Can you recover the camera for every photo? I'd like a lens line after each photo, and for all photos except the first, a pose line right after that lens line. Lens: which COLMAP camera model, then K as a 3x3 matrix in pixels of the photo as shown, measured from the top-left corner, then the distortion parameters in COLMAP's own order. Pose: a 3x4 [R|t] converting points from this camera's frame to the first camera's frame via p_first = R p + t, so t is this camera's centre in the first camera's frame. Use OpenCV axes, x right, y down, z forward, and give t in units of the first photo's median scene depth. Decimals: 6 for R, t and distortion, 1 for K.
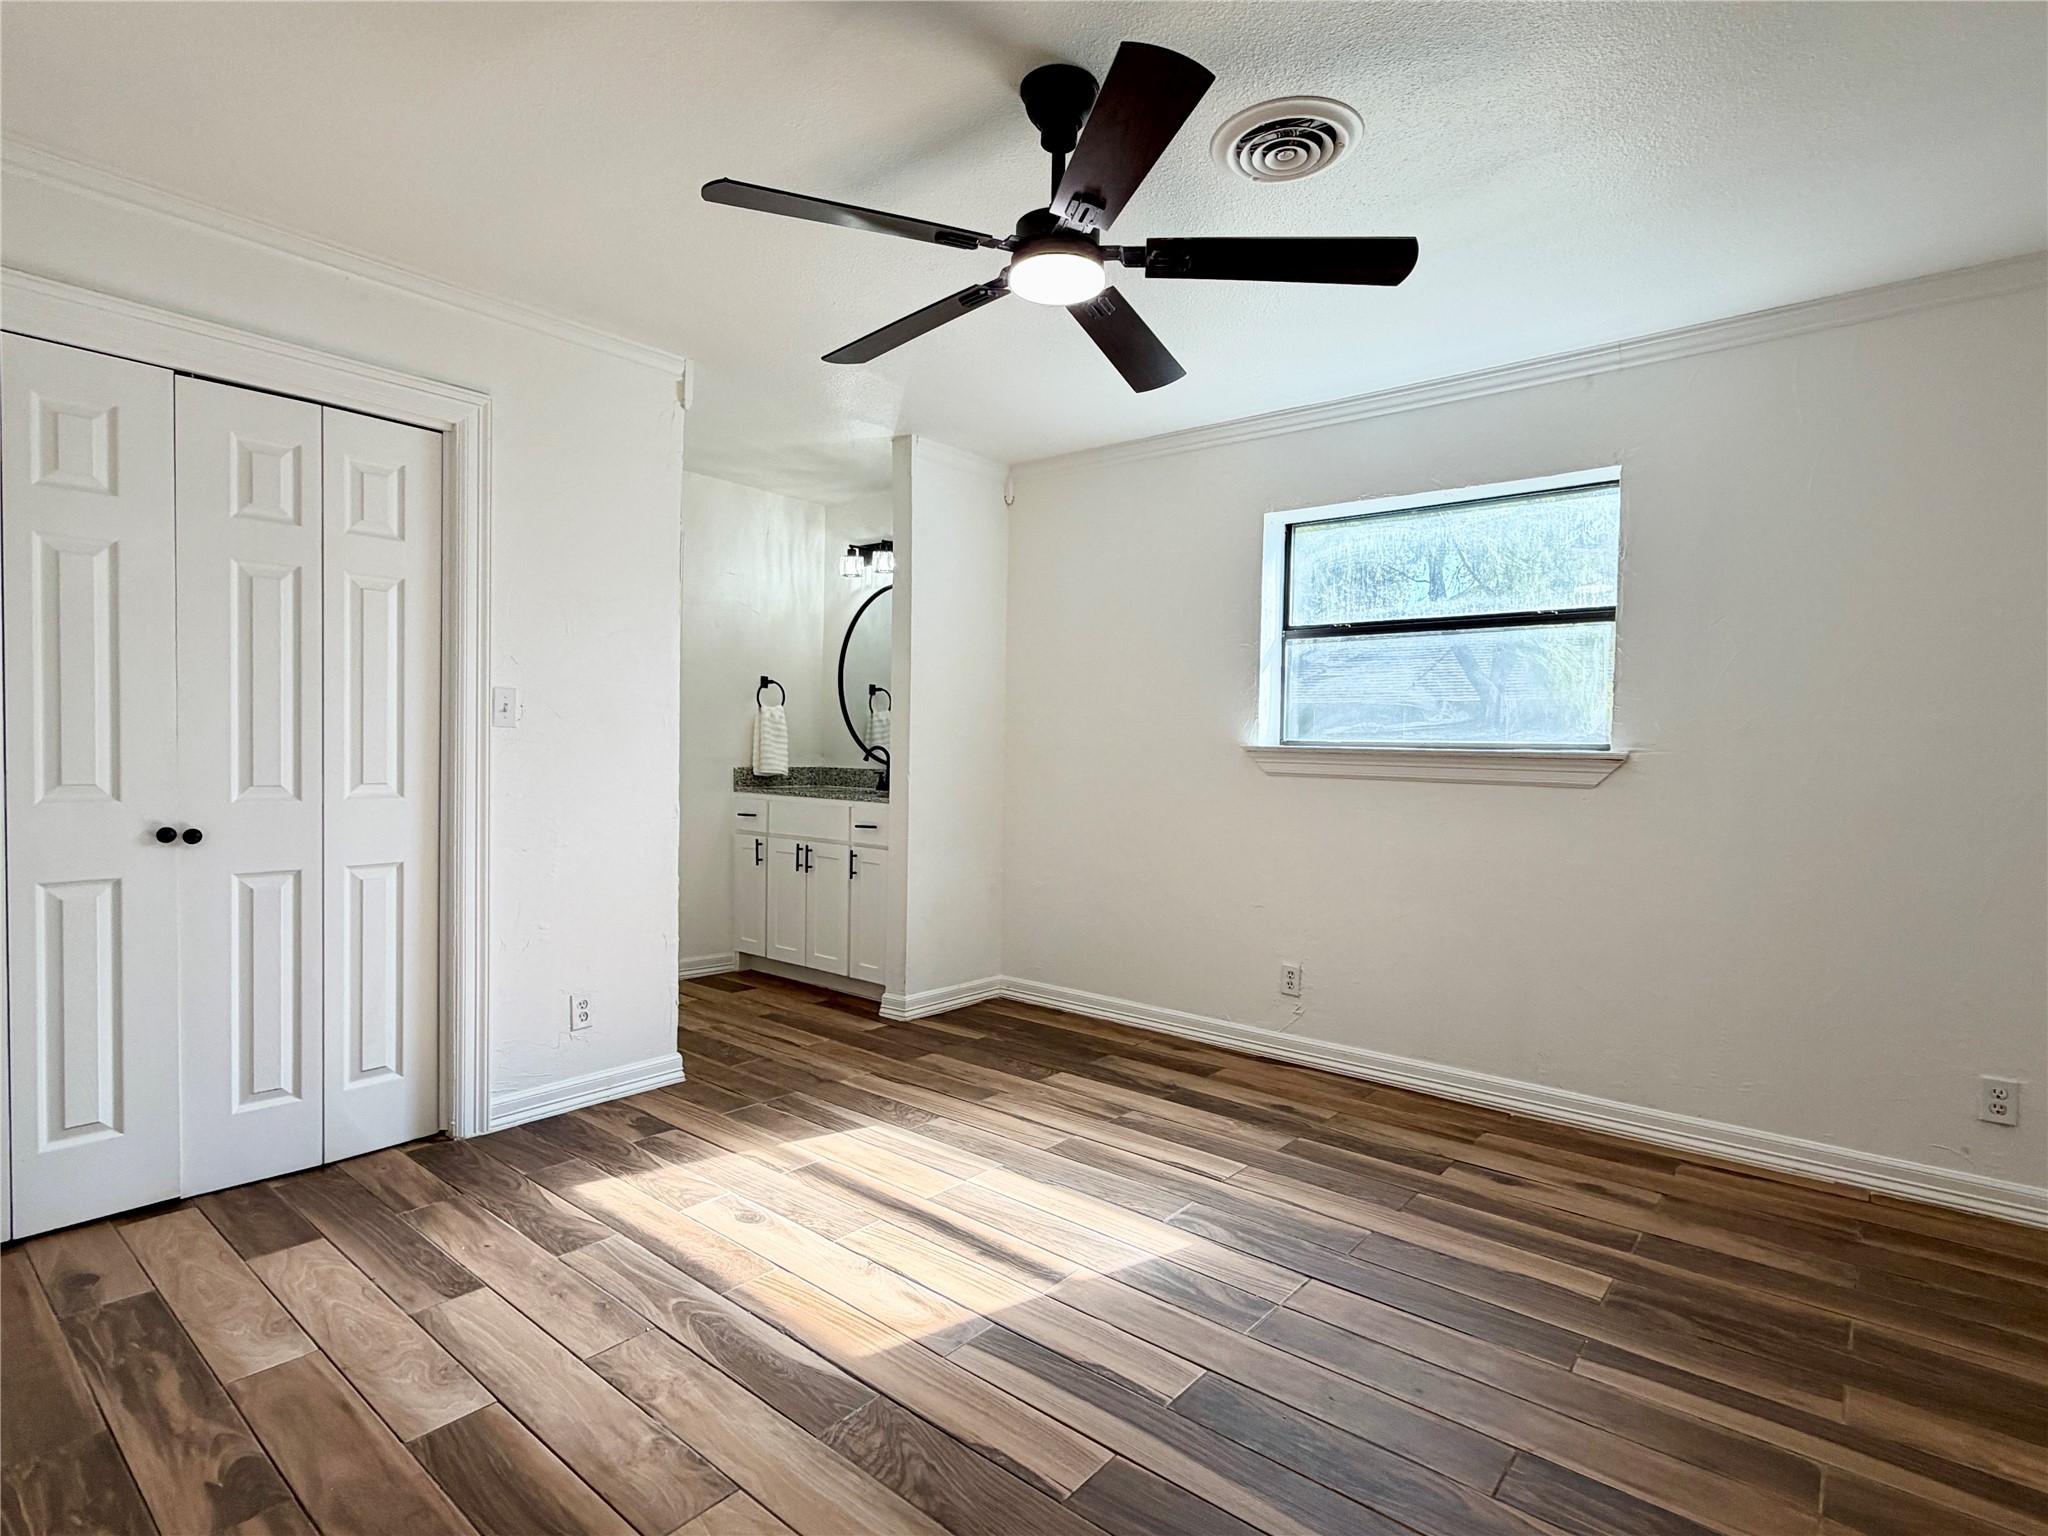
lens RADIAL K [[1070.3, 0, 1018.2], [0, 1070.3, 774.7], [0, 0, 1]] dist [-0.002197, -0.001617]
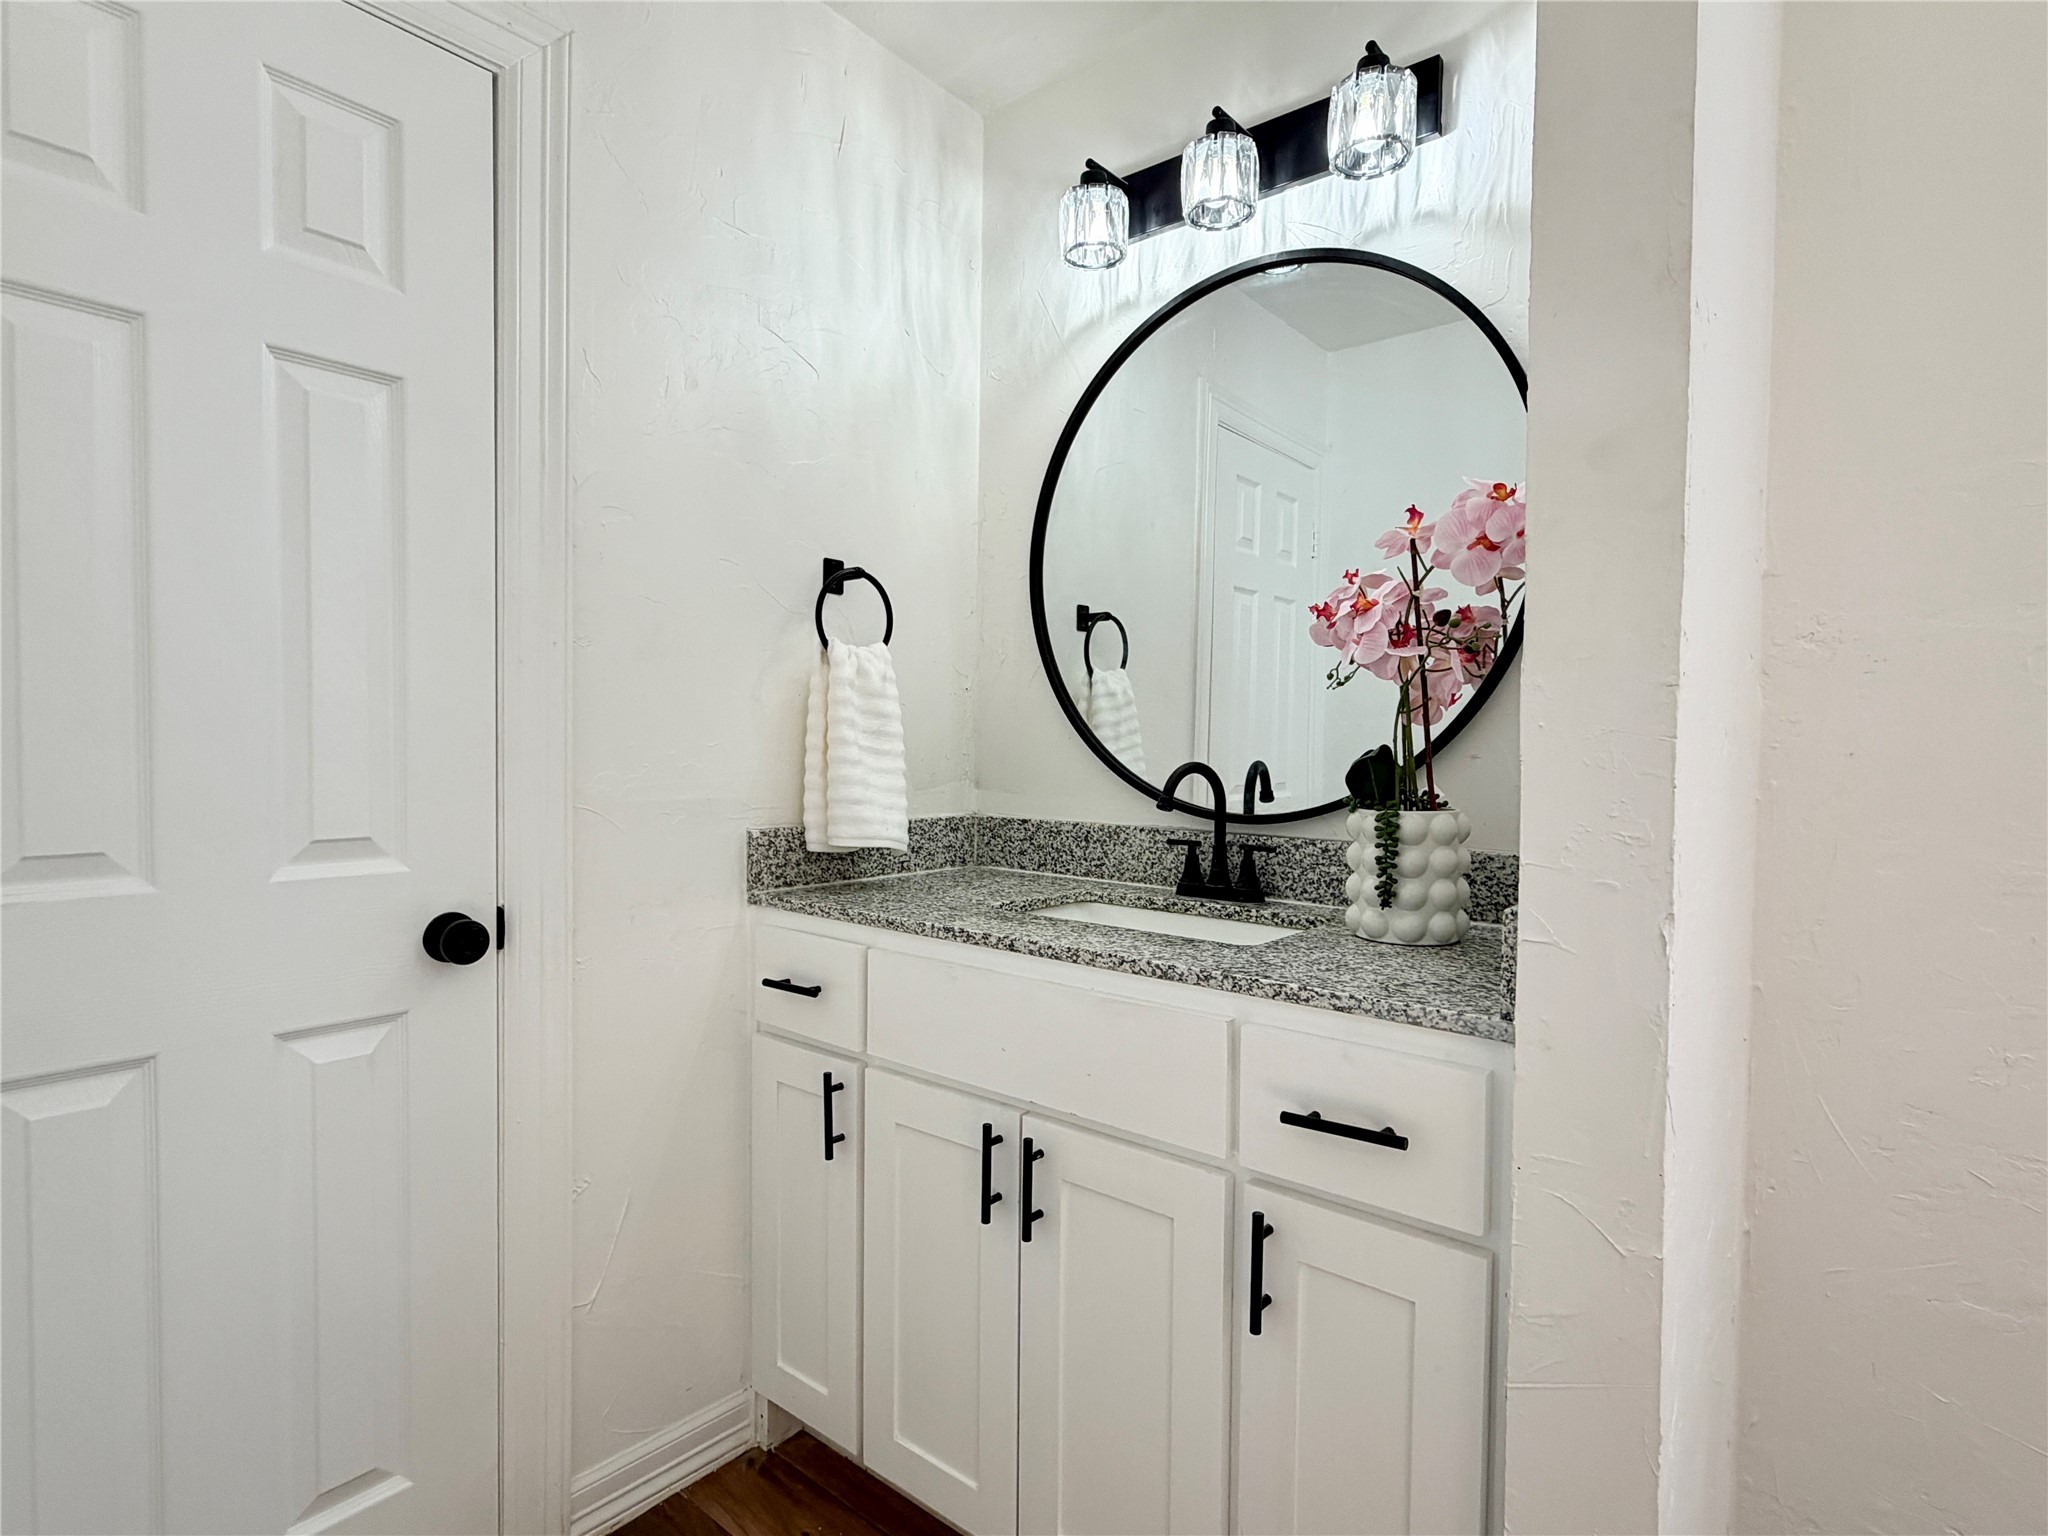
lens RADIAL K [[1070.3, 0, 1022.9], [0, 1070.3, 772.8], [0, 0, 1]] dist [-0.002197, -0.001617]
pose [[0.999908, -0.005940, 0.012173, -0.184175], [0.005899, 0.999977, 0.003400, -0.024830], [-0.012193, -0.003328, 0.999920, 0.667736]]
